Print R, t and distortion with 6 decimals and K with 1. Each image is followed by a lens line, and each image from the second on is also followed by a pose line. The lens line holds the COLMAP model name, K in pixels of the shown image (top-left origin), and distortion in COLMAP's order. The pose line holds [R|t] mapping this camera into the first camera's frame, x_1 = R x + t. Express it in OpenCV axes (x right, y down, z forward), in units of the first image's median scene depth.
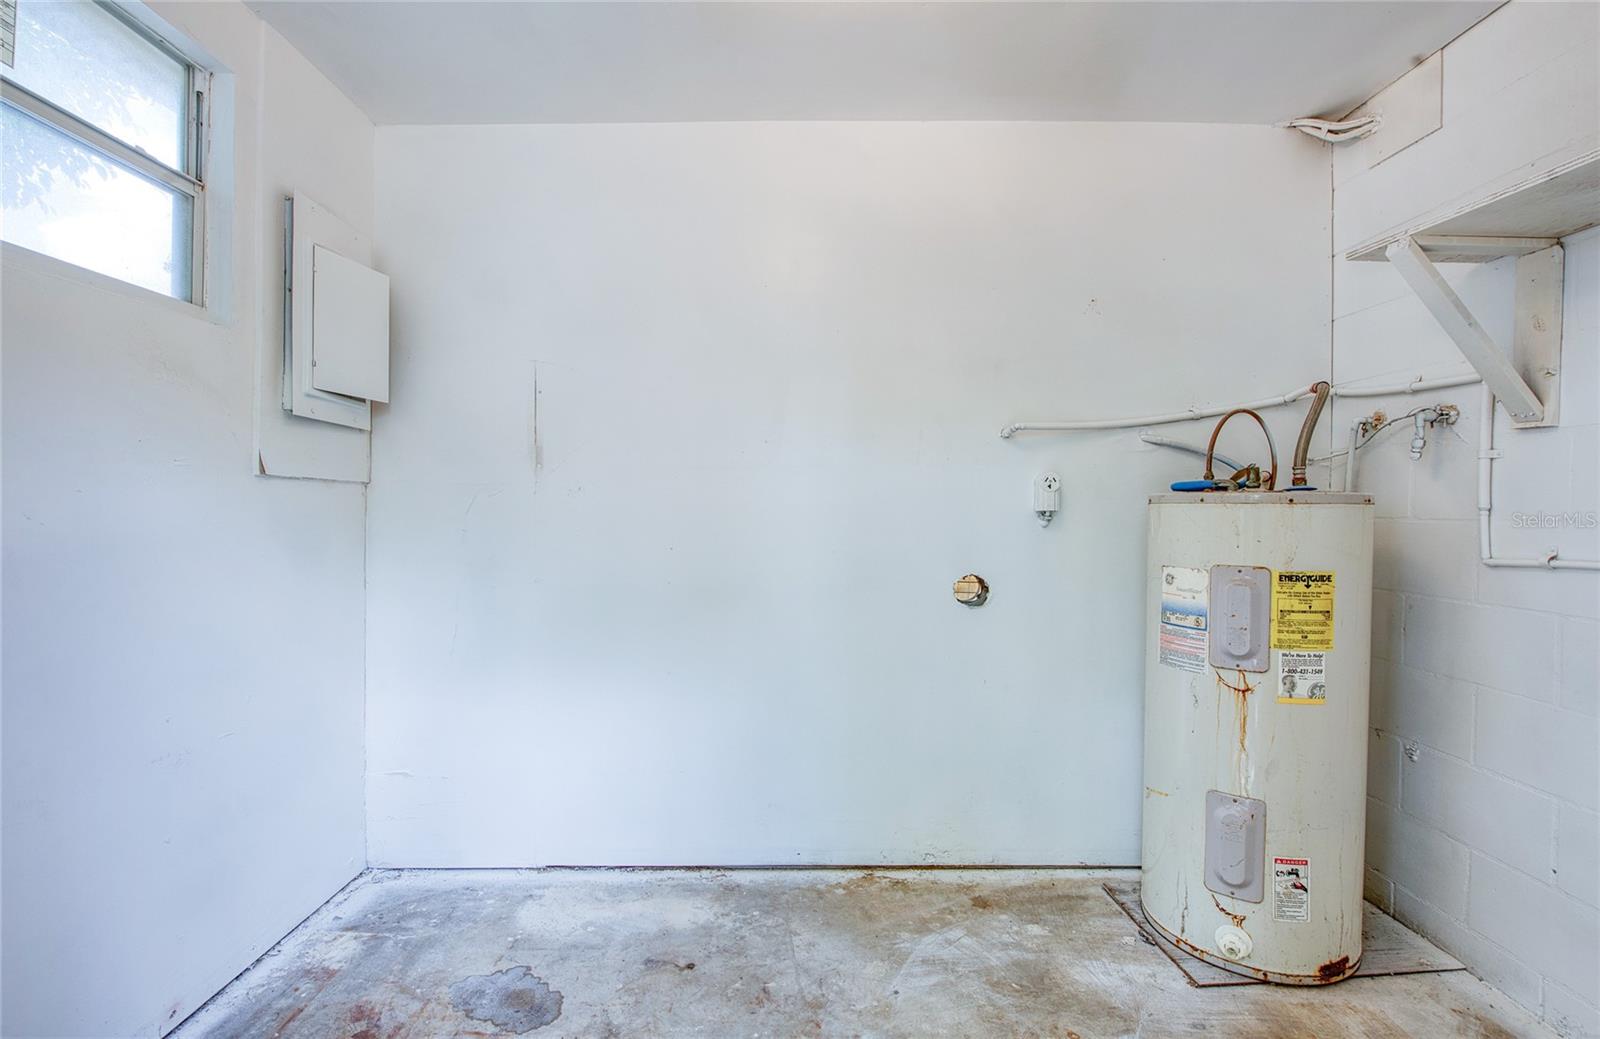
lens RADIAL K [[725.7, 0, 796.0], [0, 725.7, 516.9], [0, 0, 1]] dist [-0.001393, -0.000328]
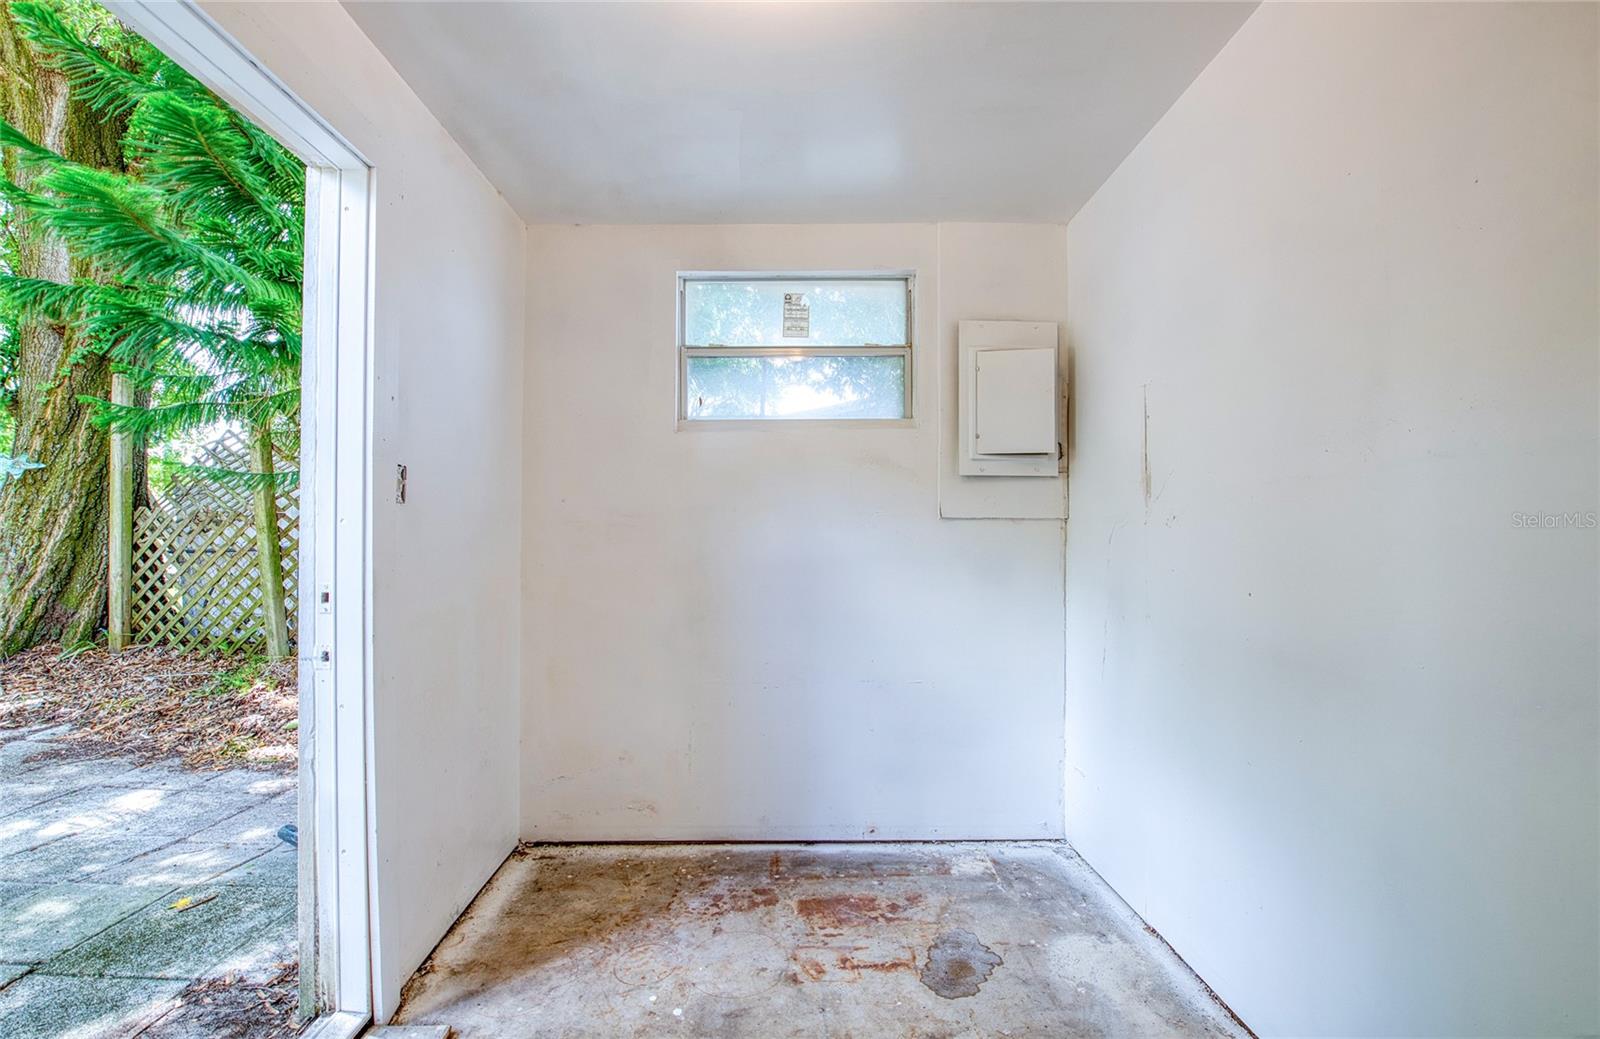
lens RADIAL K [[646.1, 0, 794.8], [0, 646.1, 530.5], [0, 0, 1]] dist [-0.012771, -0.002188]
pose [[0.012441, -0.016209, -0.999791, 0.569623], [-0.003813, 0.999861, -0.016258, -0.010826], [0.999915, 0.004015, 0.012377, 0.642065]]
